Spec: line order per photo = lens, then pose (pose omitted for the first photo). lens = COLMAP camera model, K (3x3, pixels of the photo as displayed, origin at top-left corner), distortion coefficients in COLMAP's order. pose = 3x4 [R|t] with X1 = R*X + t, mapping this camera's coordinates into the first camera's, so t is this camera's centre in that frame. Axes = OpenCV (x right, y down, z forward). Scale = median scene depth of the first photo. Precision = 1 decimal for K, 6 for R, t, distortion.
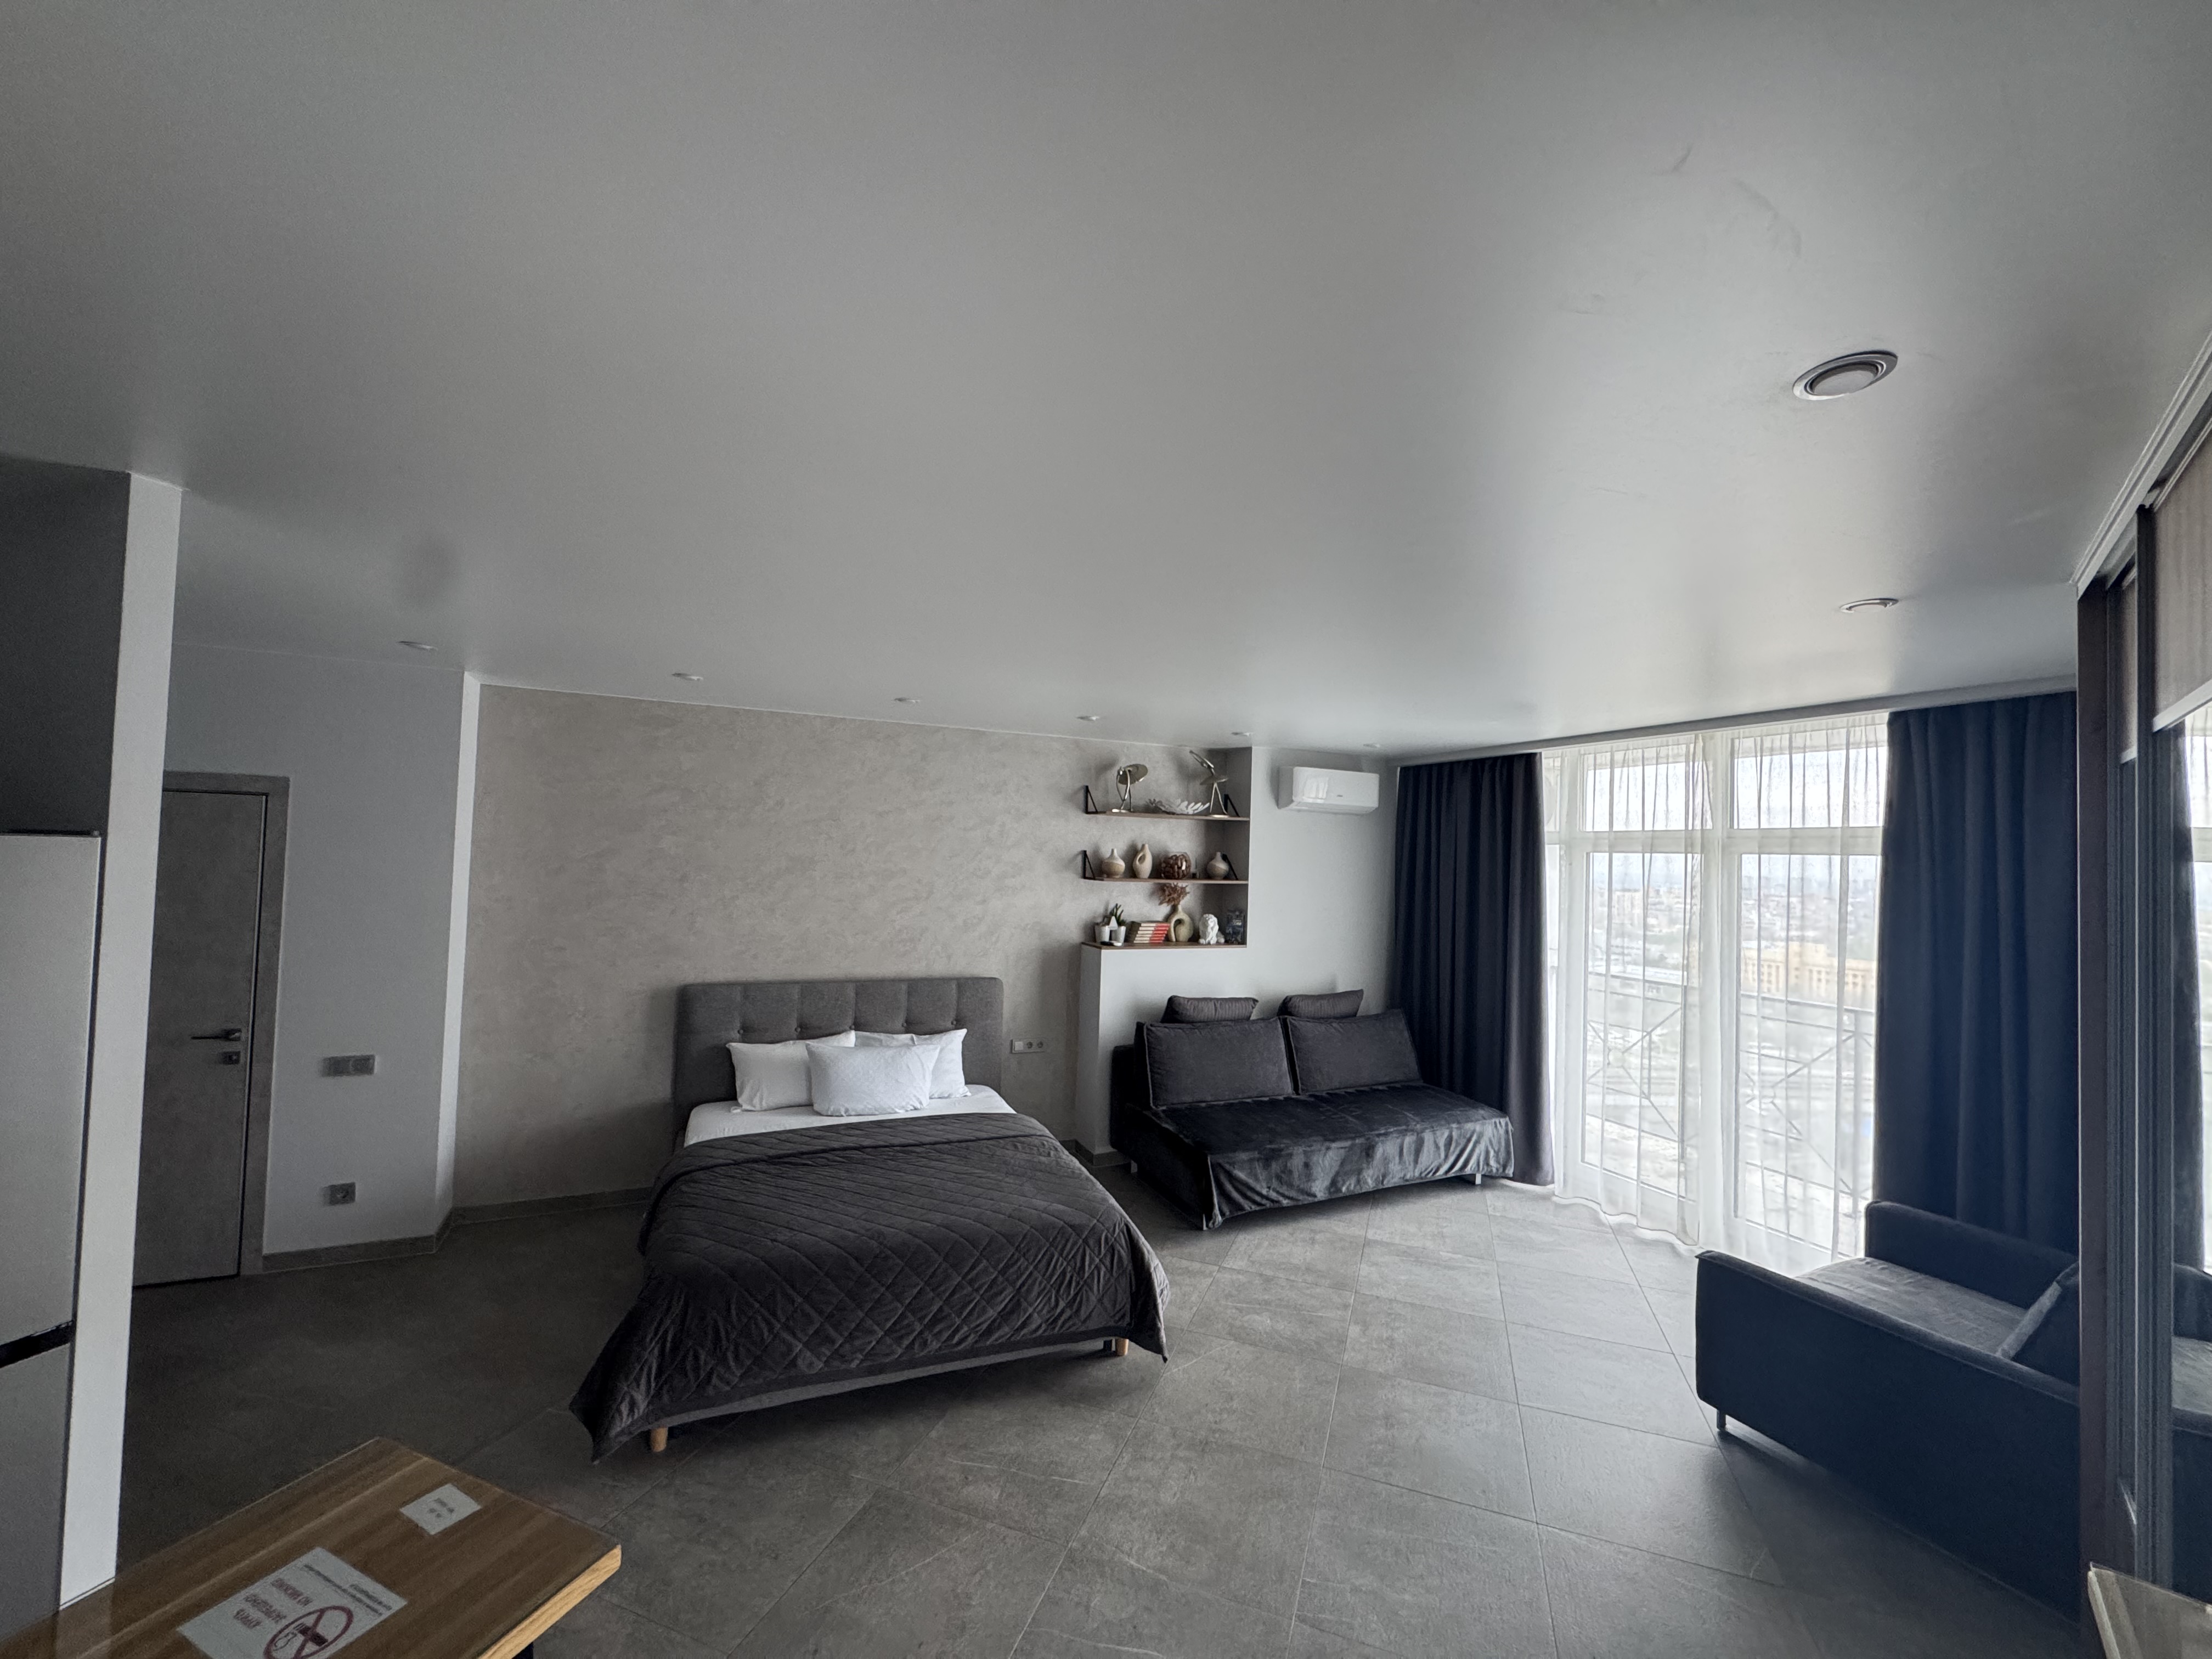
lens RADIAL K [[883.3, 0, 1103.0], [0, 883.3, 829.9], [0, 0, 1]] dist [-0.005033, -0.000287]
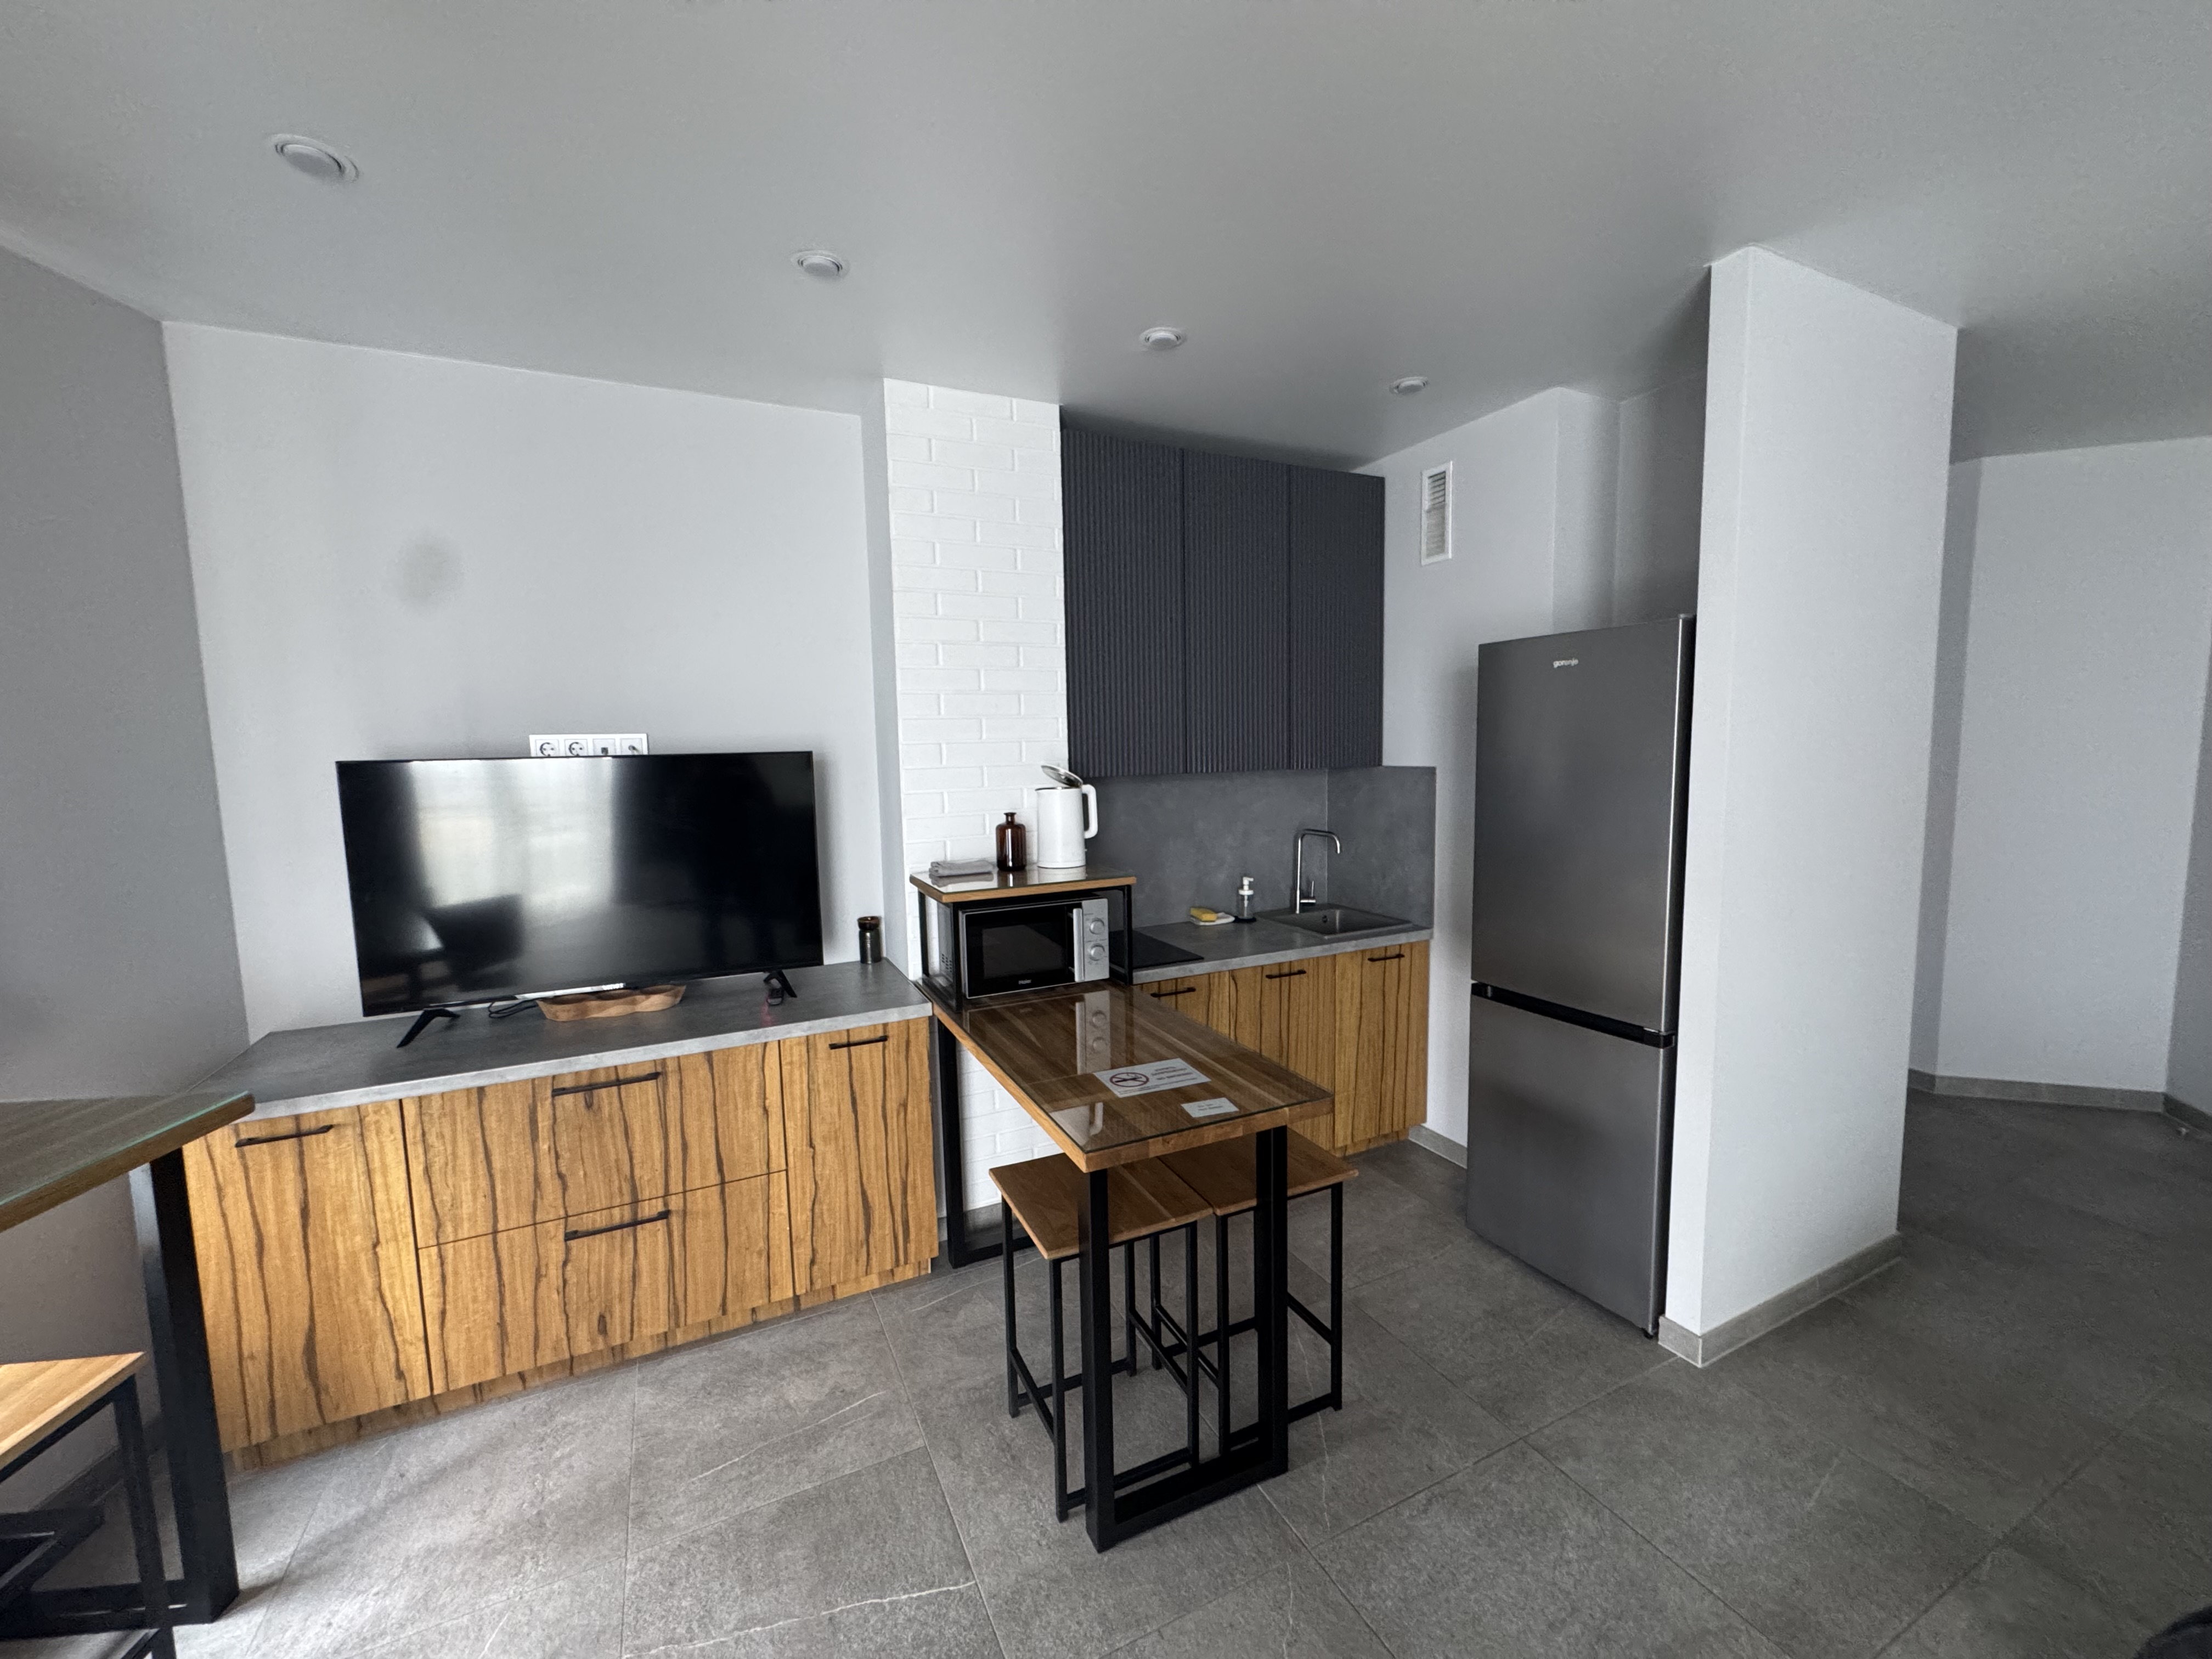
lens RADIAL K [[883.3, 0, 1103.0], [0, 883.3, 829.9], [0, 0, 1]] dist [-0.005033, -0.000287]
pose [[-0.691658, 0.055033, -0.720126, 0.076804], [0.024305, 0.998301, 0.052948, 0.076803], [0.721816, 0.019119, -0.691820, 0.482774]]
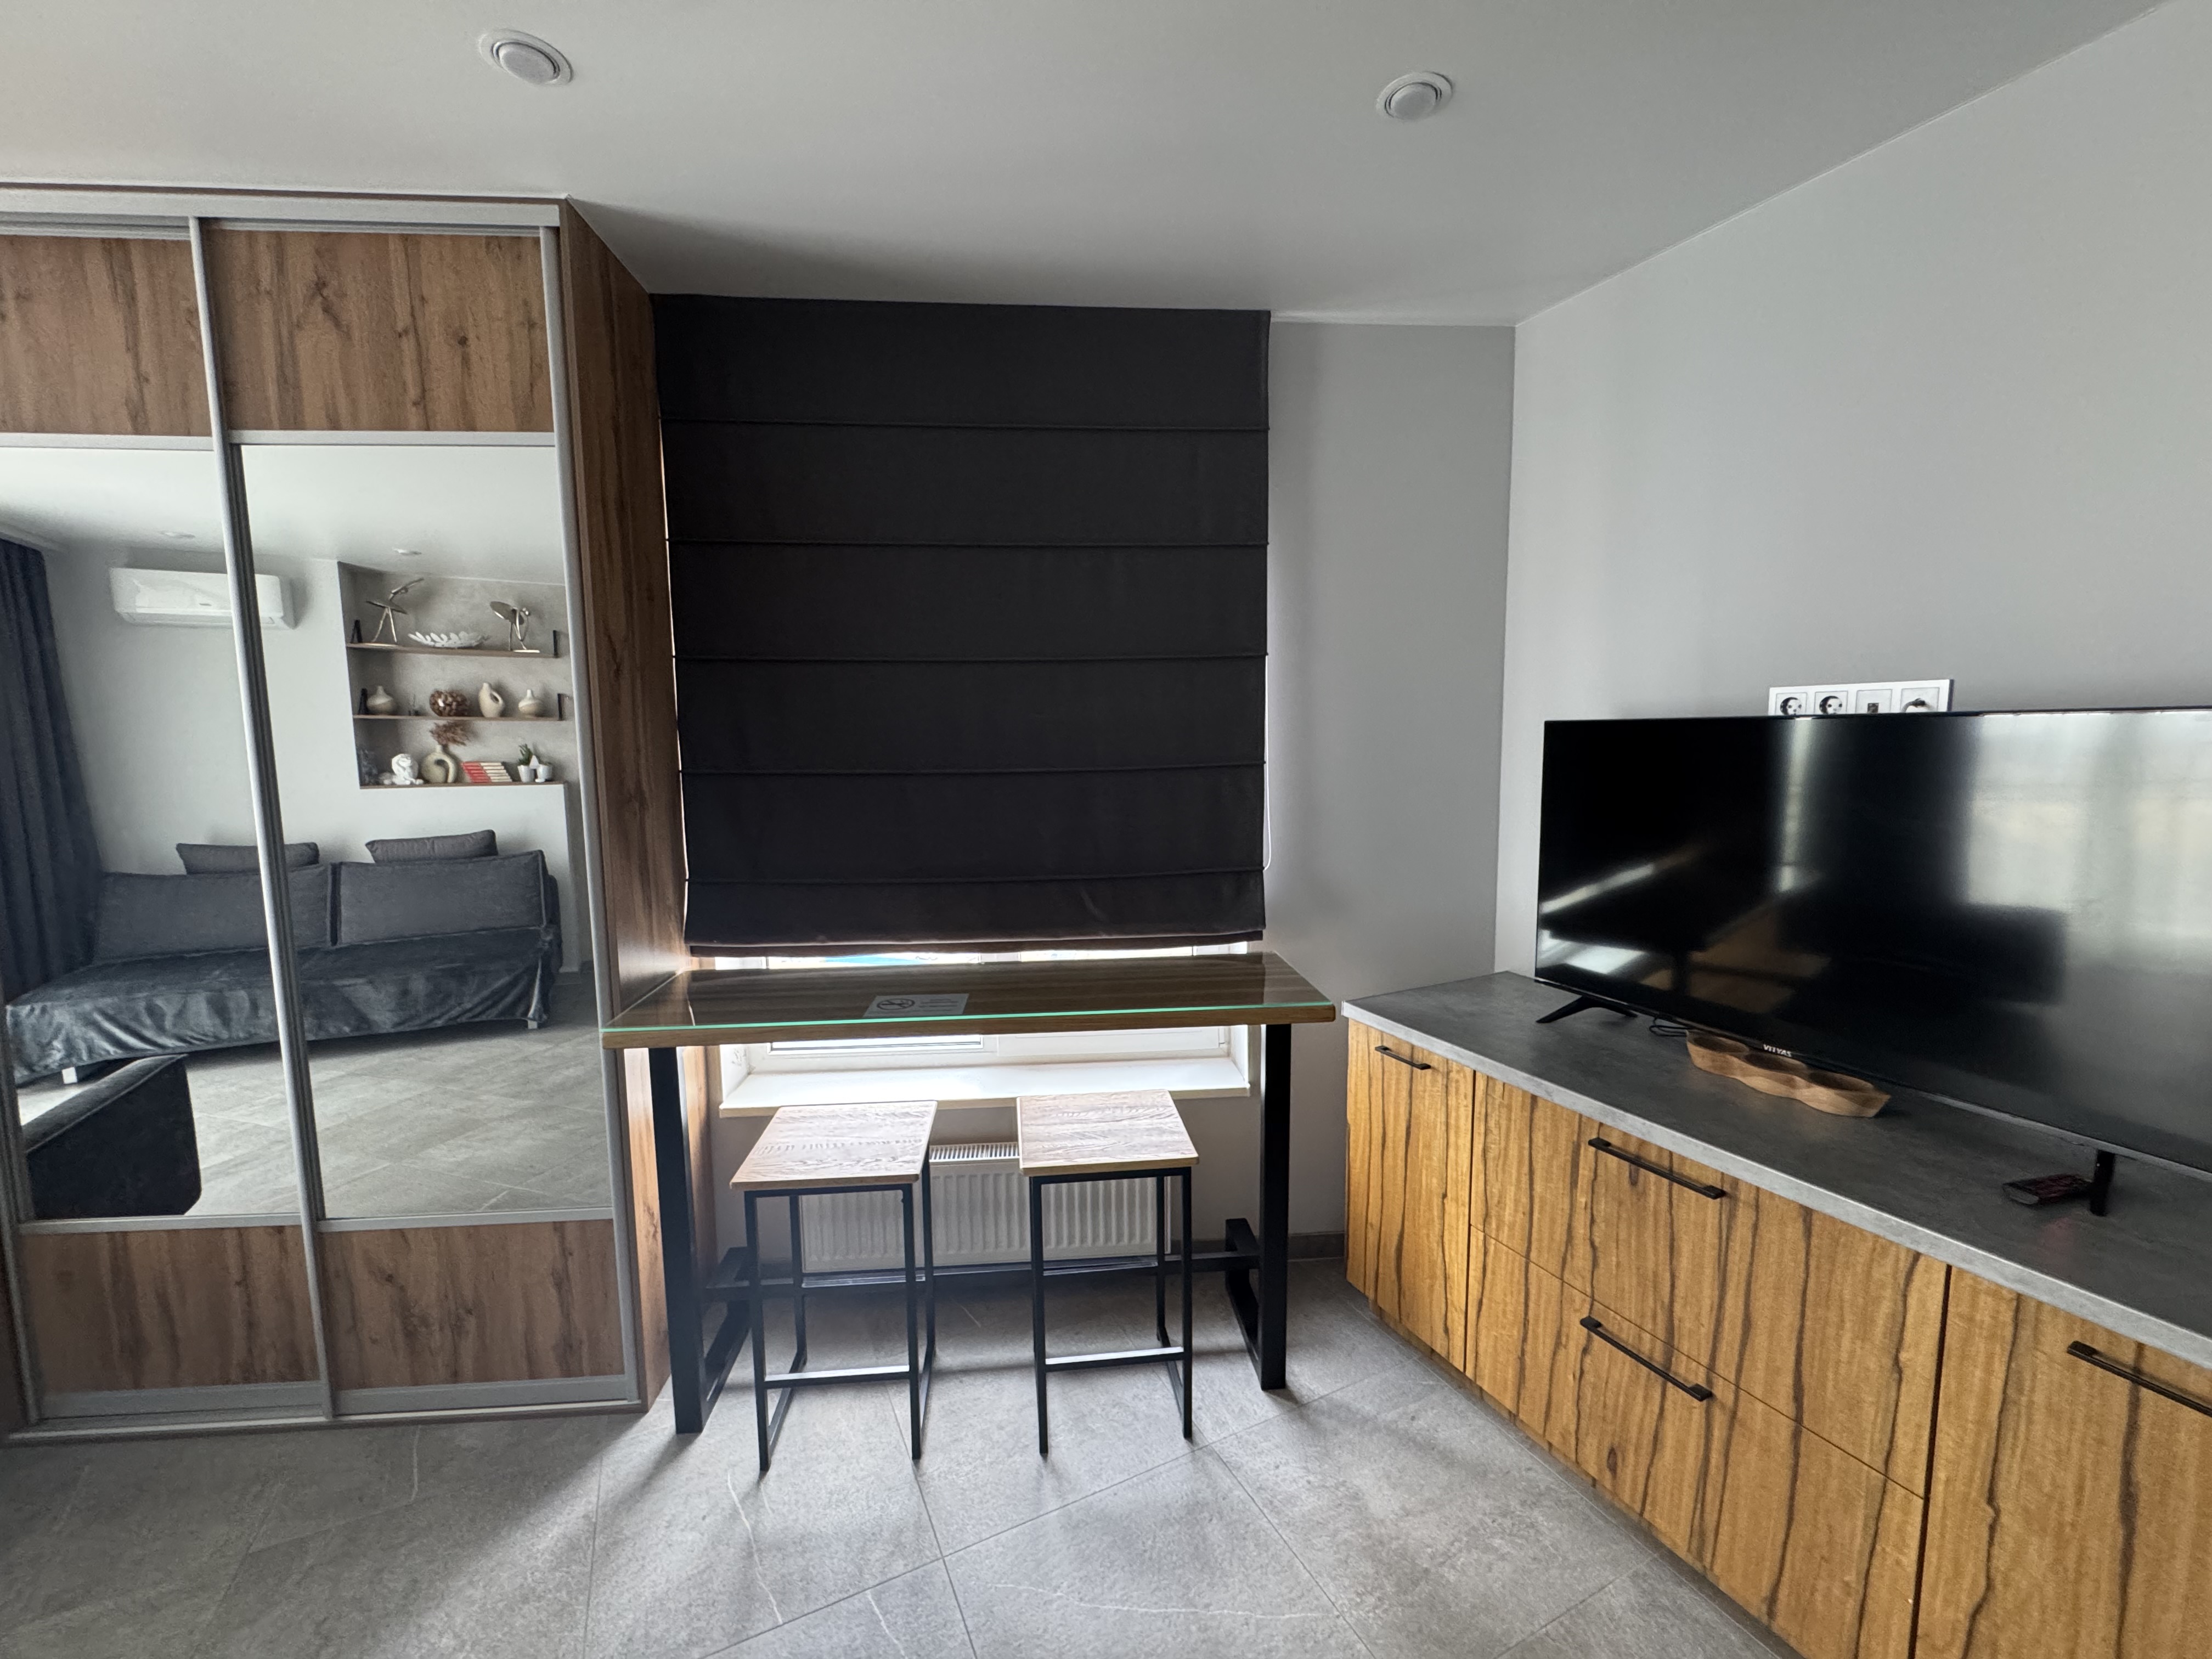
lens RADIAL K [[883.3, 0, 1103.0], [0, 883.3, 829.9], [0, 0, 1]] dist [-0.005033, -0.000287]
pose [[-0.719214, -0.094945, 0.688270, -0.126145], [-0.032480, 0.994130, 0.103197, 0.072234], [-0.694029, 0.051866, -0.718077, 0.364822]]
